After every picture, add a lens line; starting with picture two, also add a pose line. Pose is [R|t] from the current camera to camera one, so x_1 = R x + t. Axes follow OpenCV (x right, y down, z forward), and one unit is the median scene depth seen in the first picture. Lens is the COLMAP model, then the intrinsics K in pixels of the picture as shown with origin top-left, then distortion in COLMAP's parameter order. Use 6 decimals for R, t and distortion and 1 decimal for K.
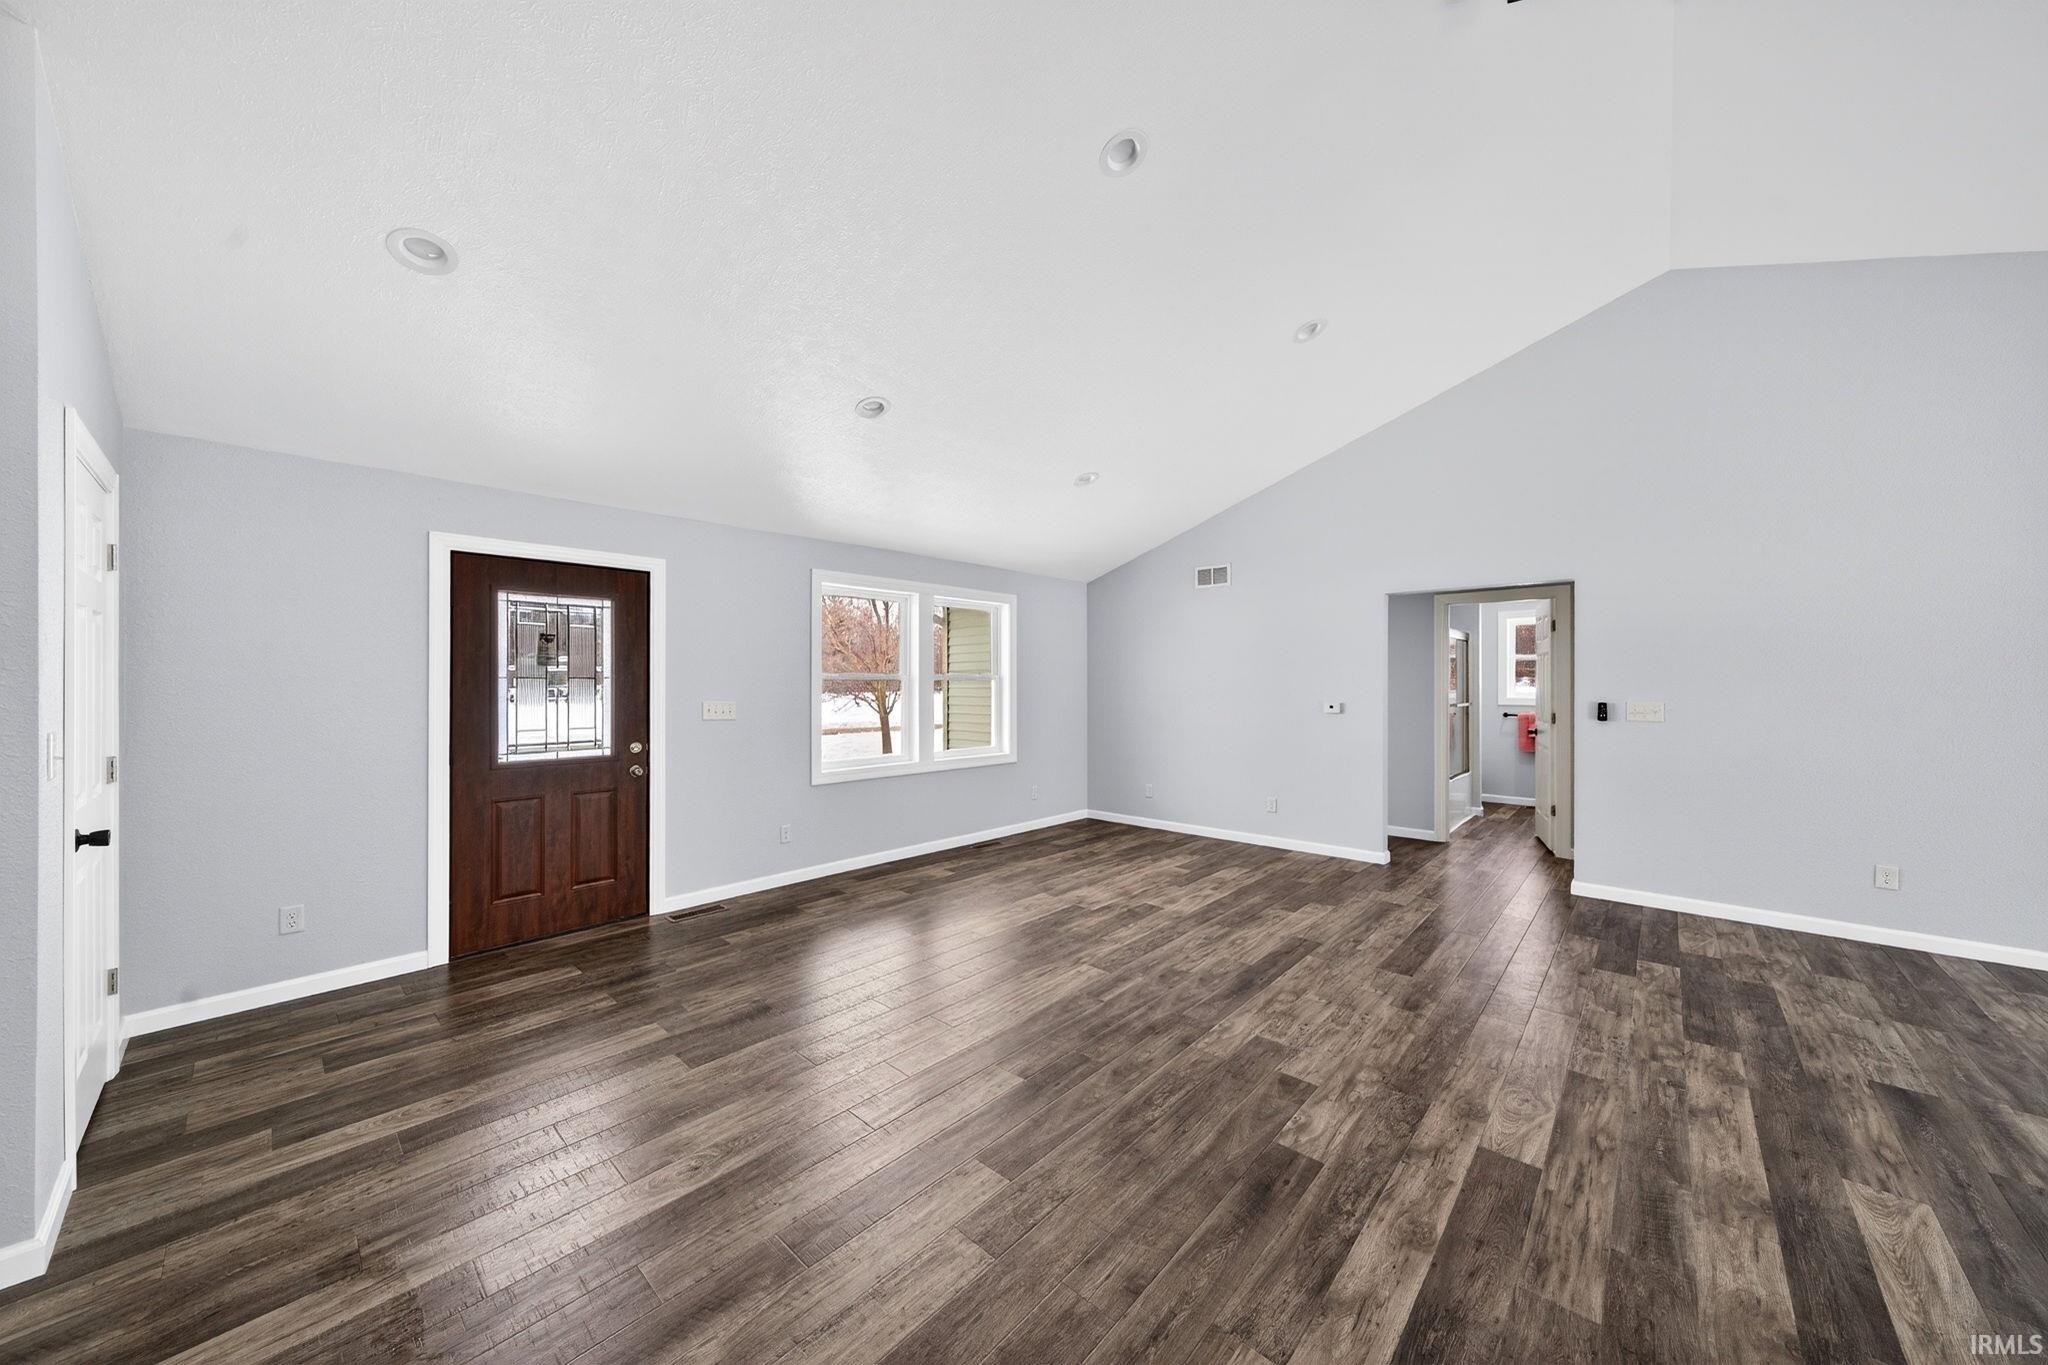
lens RADIAL K [[705.2, 0, 1026.4], [0, 705.2, 675.3], [0, 0, 1]] dist [-0.002809, 0.001338]
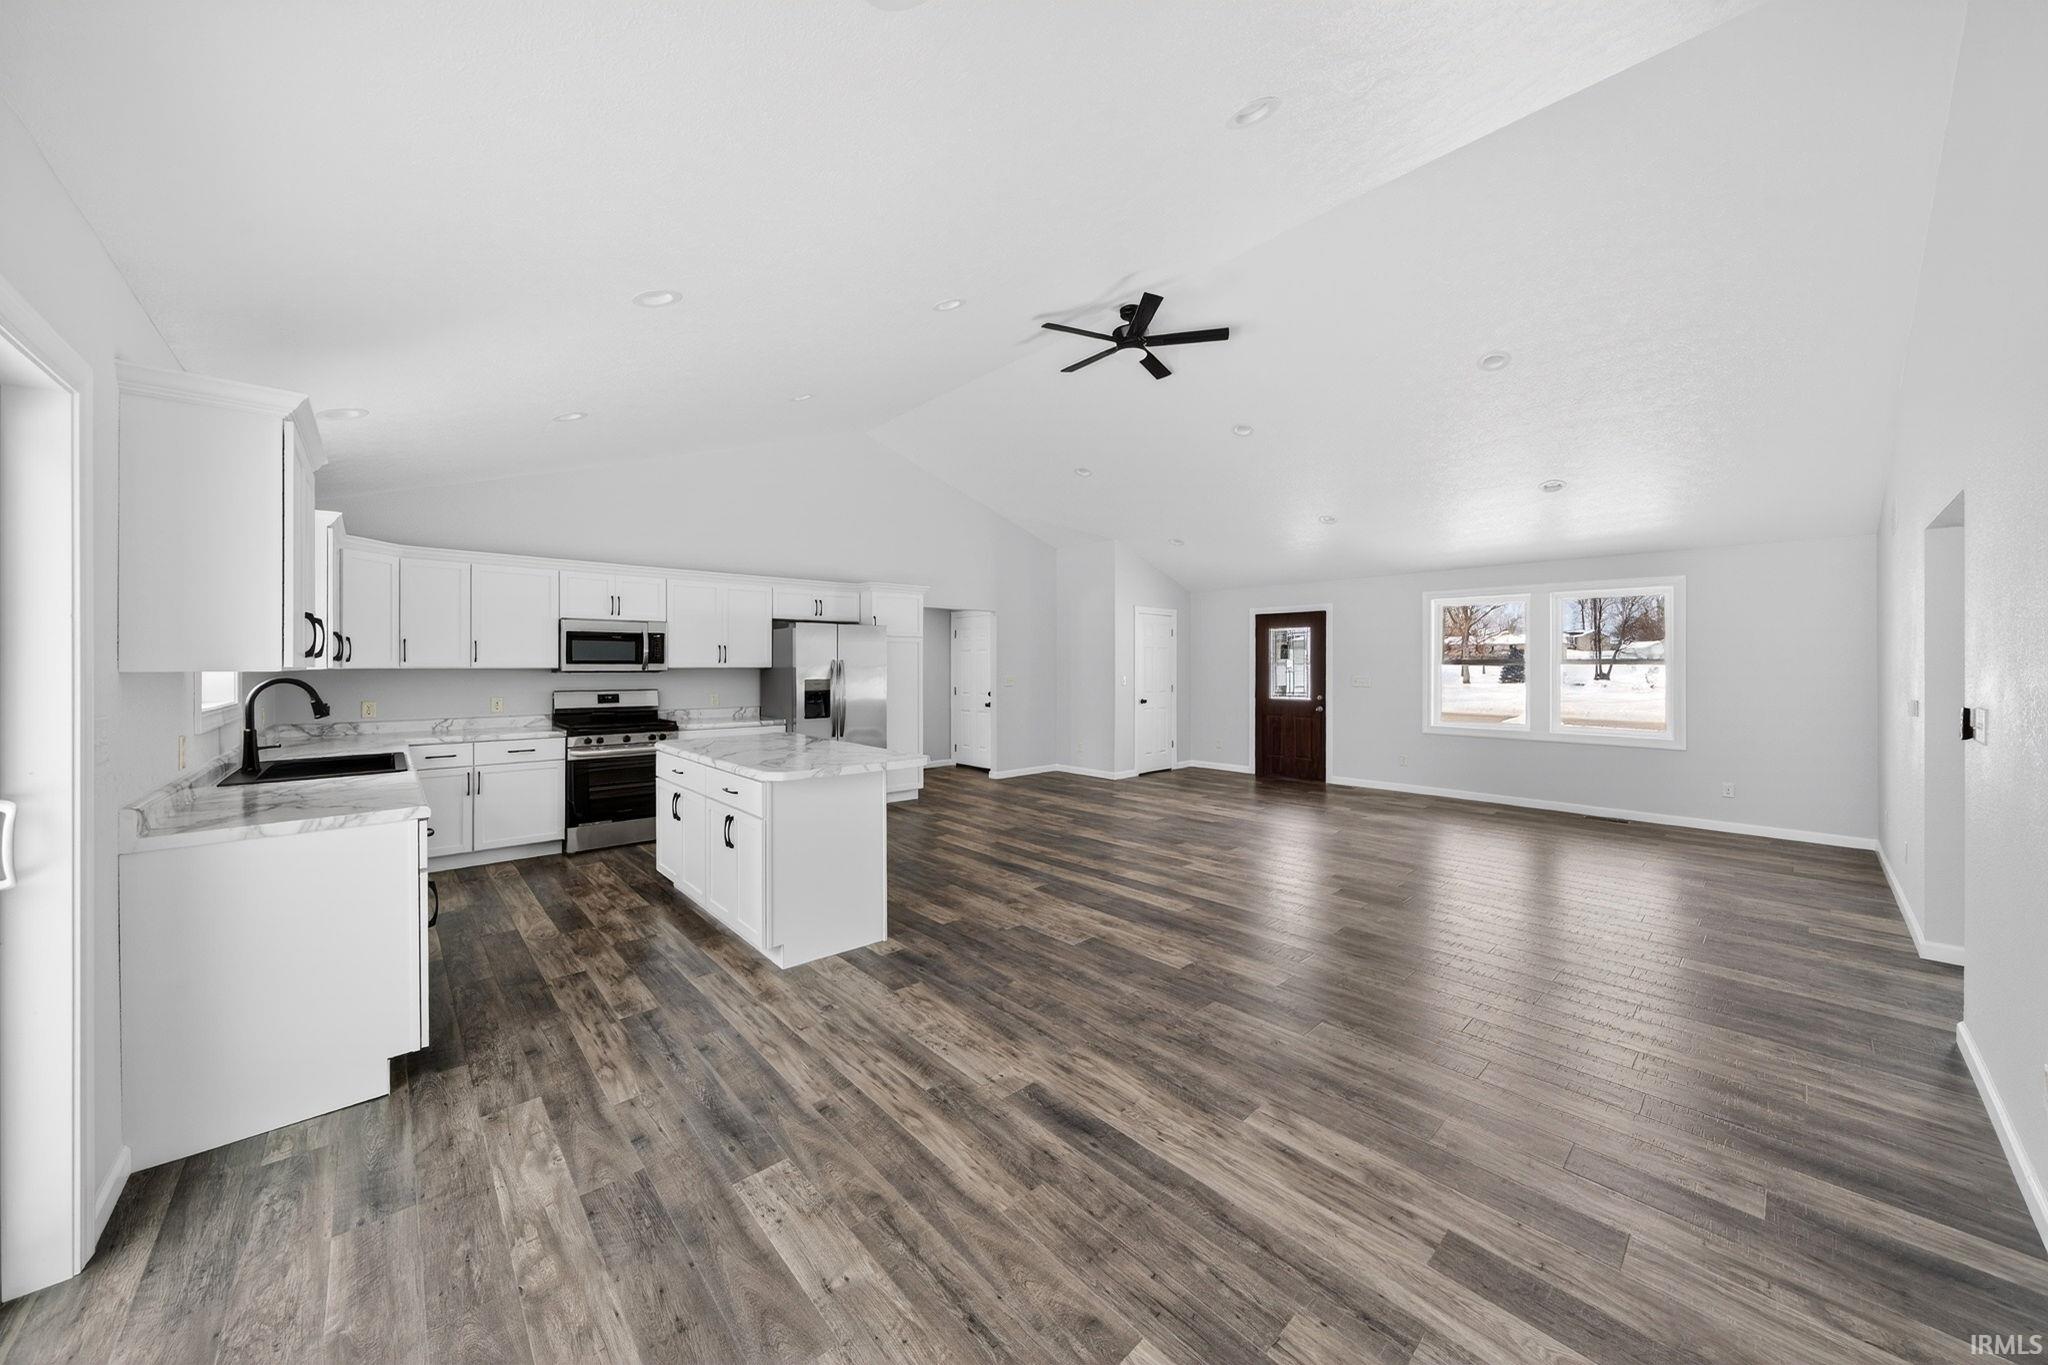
lens RADIAL K [[705.2, 0, 1021.8], [0, 705.2, 669.0], [0, 0, 1]] dist [-0.002809, 0.001338]
pose [[-0.096176, 0.006841, -0.995341, 1.879170], [0.012213, 0.999909, 0.005693, -0.003334], [0.995289, -0.011609, -0.096251, 0.404366]]
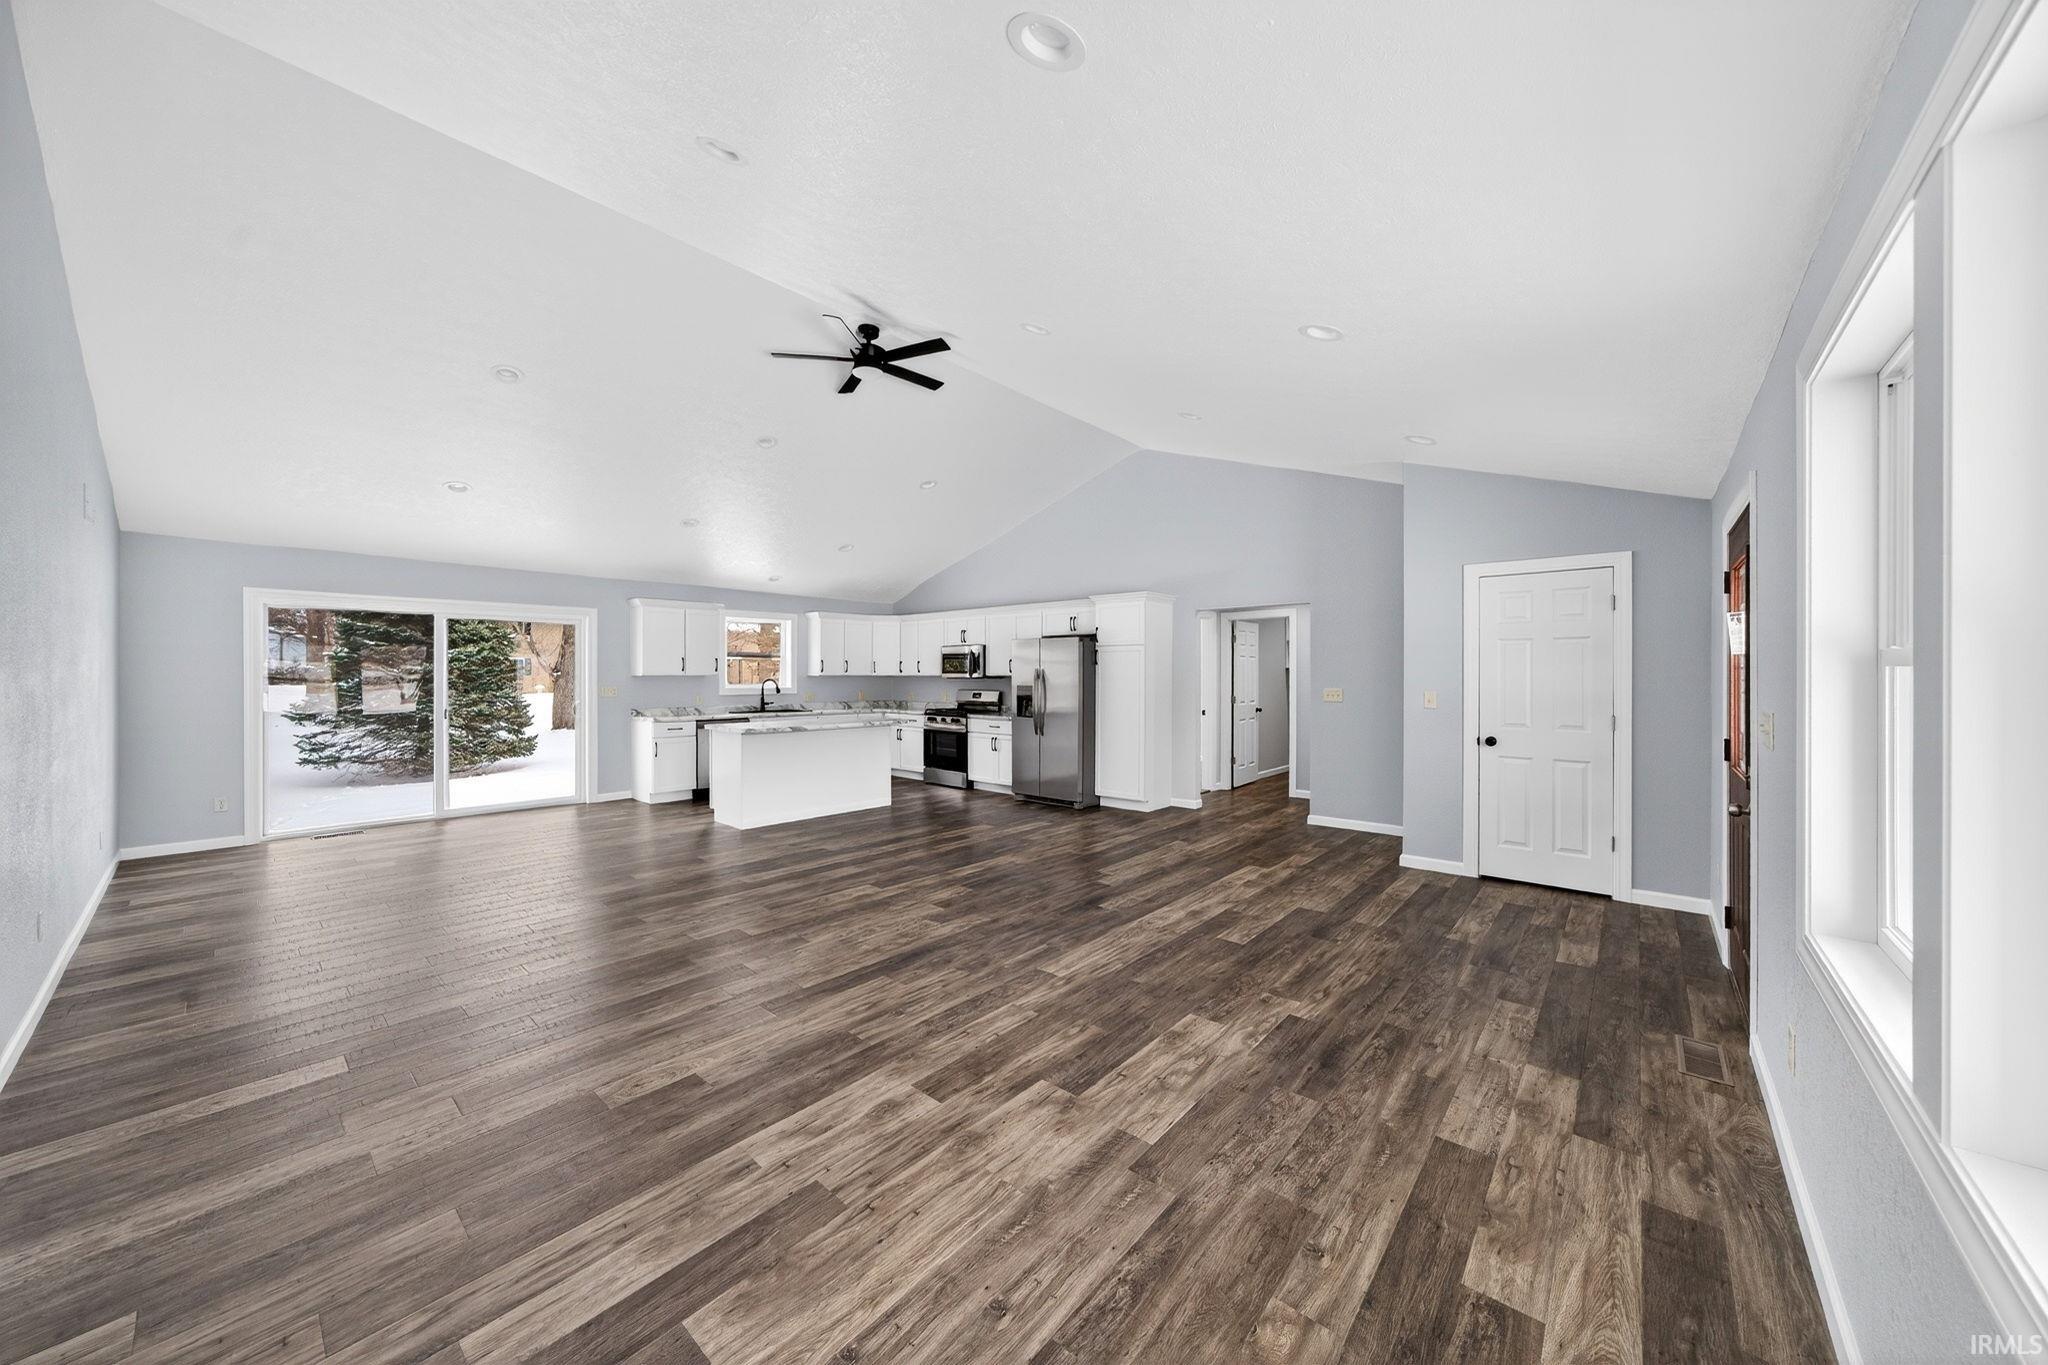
lens RADIAL K [[705.2, 0, 1033.1], [0, 705.2, 678.6], [0, 0, 1]] dist [-0.002809, 0.001338]
pose [[-0.999486, 0.000448, -0.032055, 0.151718], [0.000713, 0.999966, -0.008254, 0.023737], [0.032050, -0.008272, -0.999452, 1.960458]]
